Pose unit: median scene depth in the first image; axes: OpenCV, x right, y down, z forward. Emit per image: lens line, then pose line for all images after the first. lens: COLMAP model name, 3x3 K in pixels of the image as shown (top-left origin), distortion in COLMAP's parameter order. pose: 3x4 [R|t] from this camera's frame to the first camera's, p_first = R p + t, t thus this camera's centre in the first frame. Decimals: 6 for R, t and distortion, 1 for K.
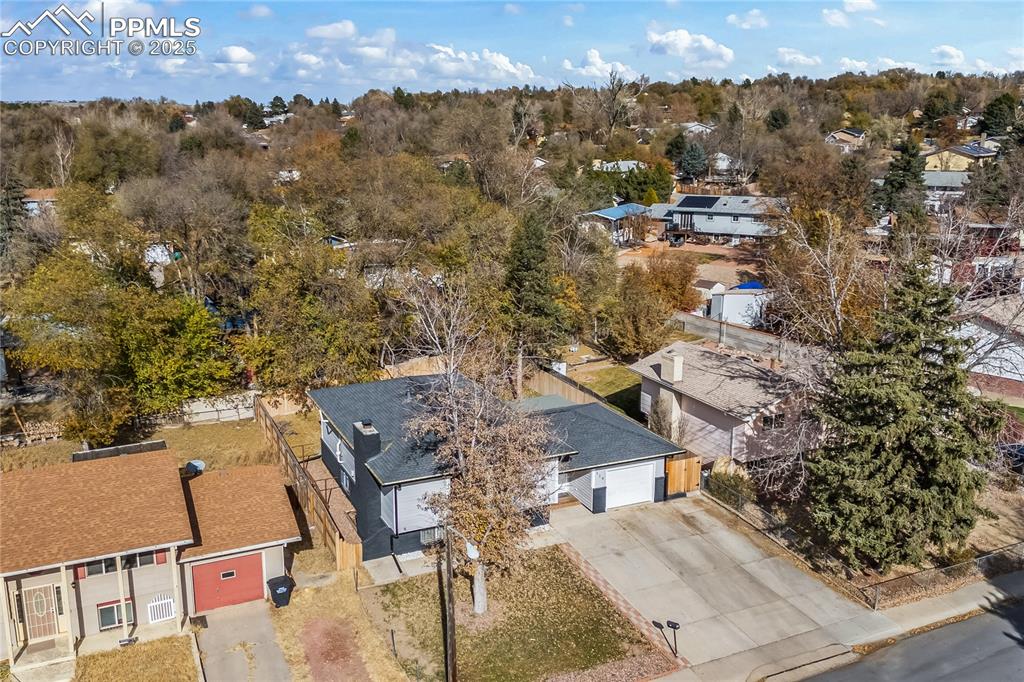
lens RADIAL K [[890.9, 0, 511.6], [0, 890.9, 340.0], [0, 0, 1]] dist [0.054160, 0.003243]
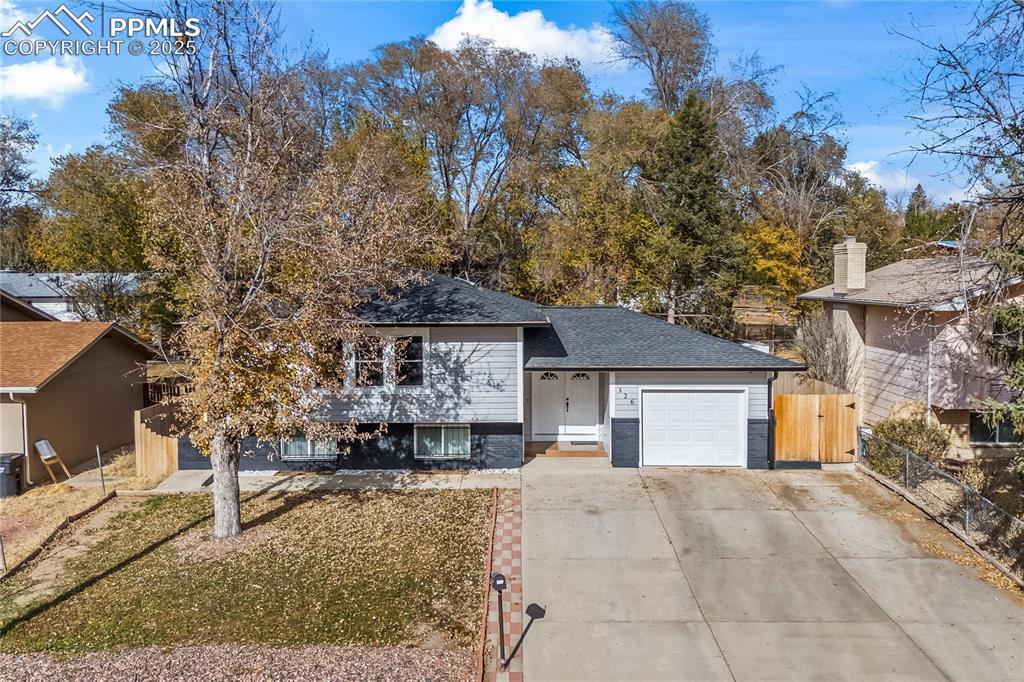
lens RADIAL K [[890.9, 0, 512.6], [0, 890.9, 341.3], [0, 0, 1]] dist [0.054160, 0.003243]
pose [[0.898632, 0.018190, -0.438326, 0.267509], [-0.088215, 0.986225, -0.139926, 0.195203], [0.429742, 0.164409, 0.887858, 0.457324]]
